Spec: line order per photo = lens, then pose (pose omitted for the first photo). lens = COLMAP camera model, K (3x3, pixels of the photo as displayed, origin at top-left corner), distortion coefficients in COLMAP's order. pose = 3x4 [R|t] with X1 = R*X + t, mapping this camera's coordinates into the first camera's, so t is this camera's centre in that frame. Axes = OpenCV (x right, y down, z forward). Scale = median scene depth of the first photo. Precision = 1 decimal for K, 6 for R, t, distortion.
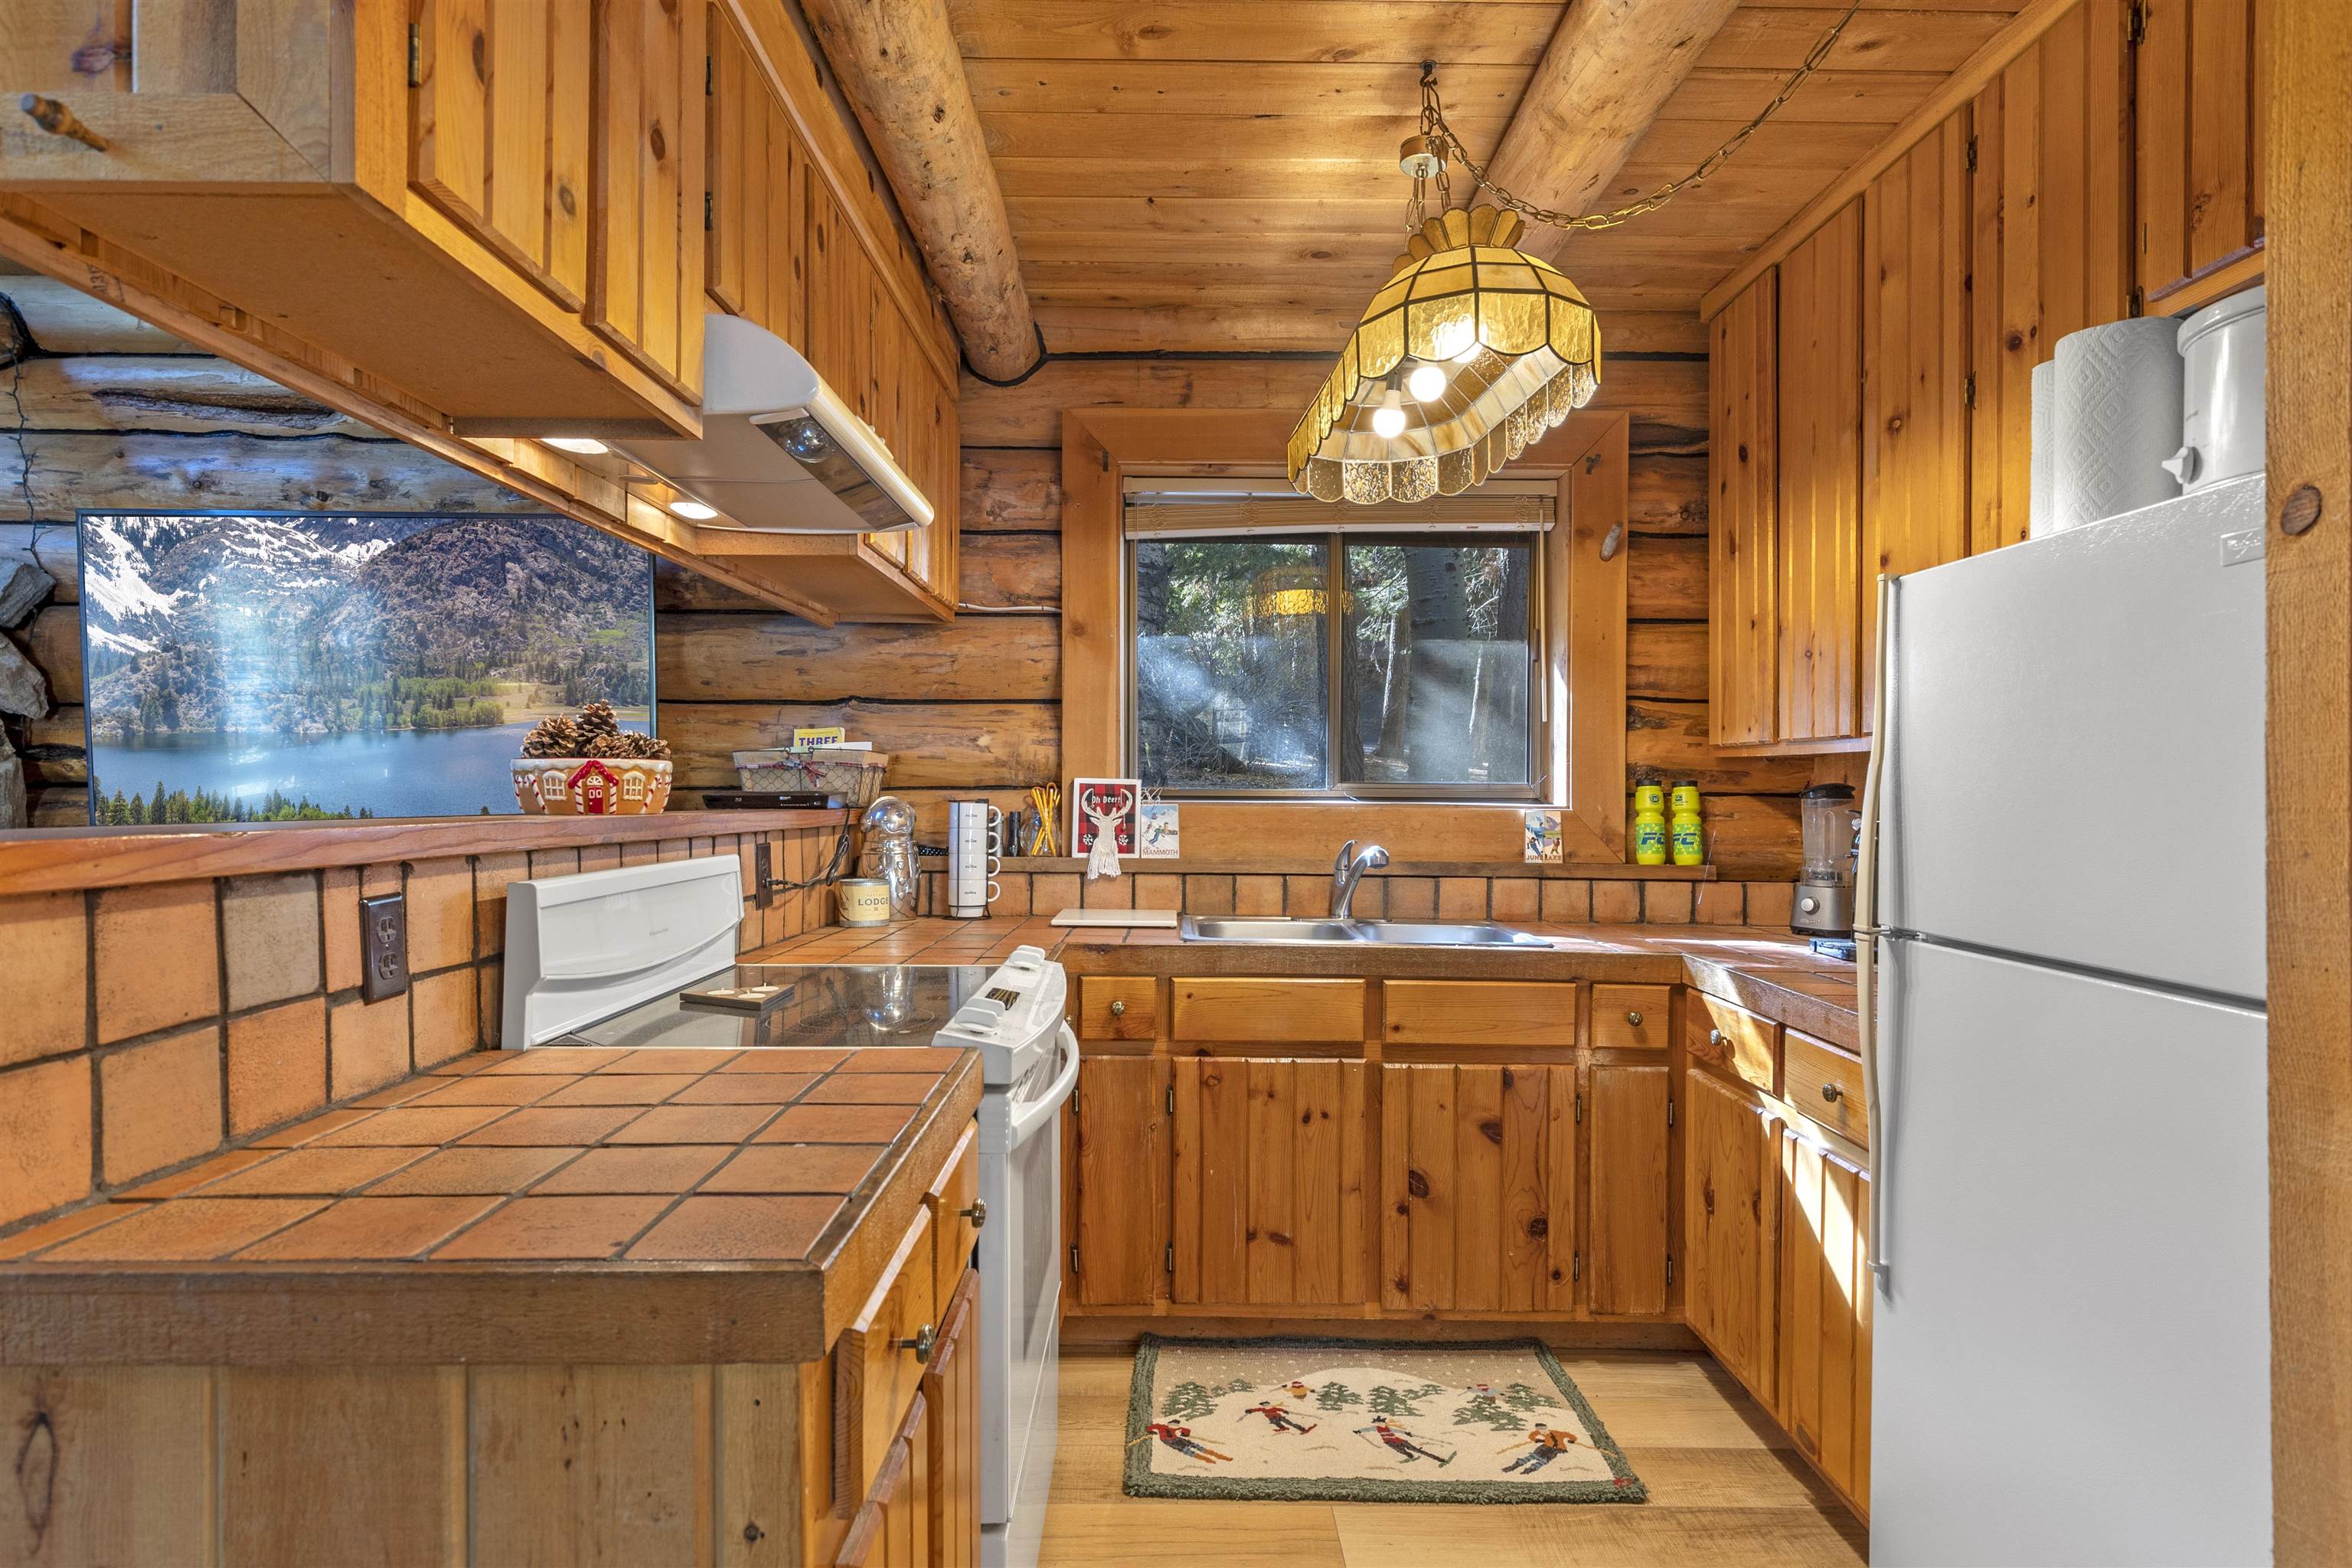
lens RADIAL K [[1242.6, 0, 1180.8], [0, 1242.6, 793.5], [0, 0, 1]] dist [-0.002592, 0.001152]
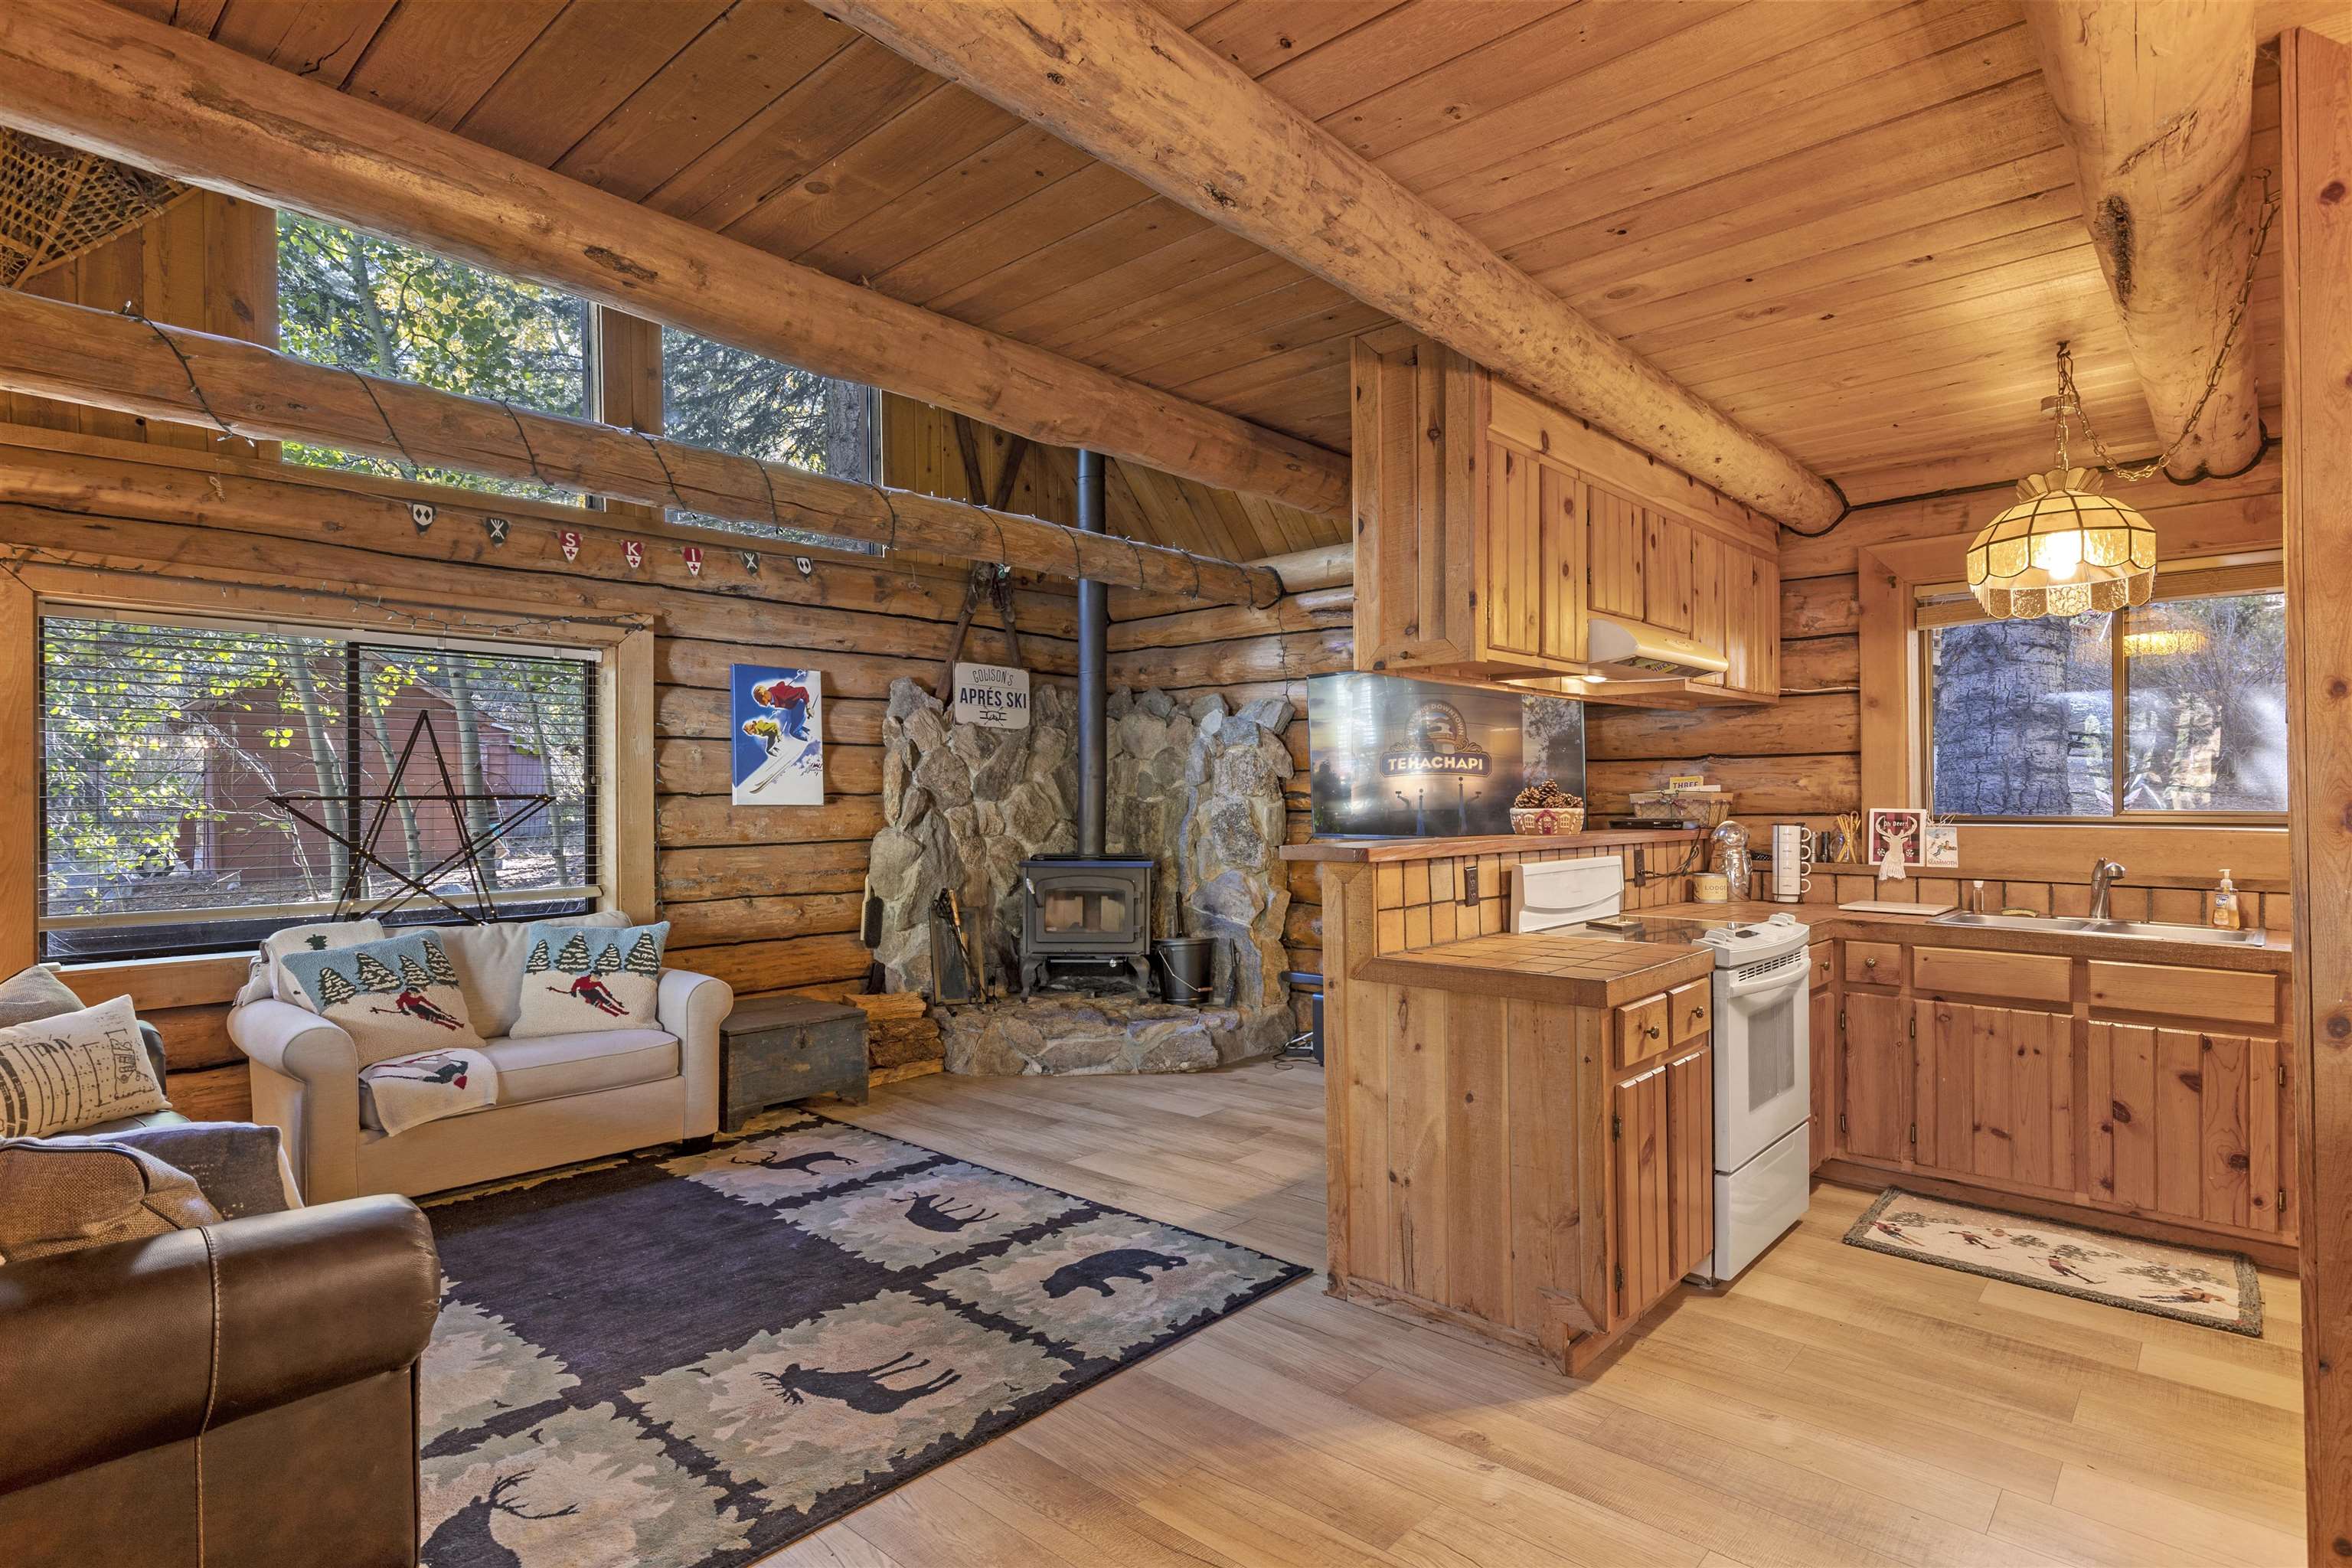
lens RADIAL K [[1184.2, 0, 1200.1], [0, 1184.2, 792.2], [0, 0, 1]] dist [-0.000350, -0.001561]
pose [[0.740244, -0.009184, -0.672276, 0.319115], [0.006347, 0.999958, -0.006671, -0.032910], [0.672308, 0.000672, 0.740271, -0.635487]]
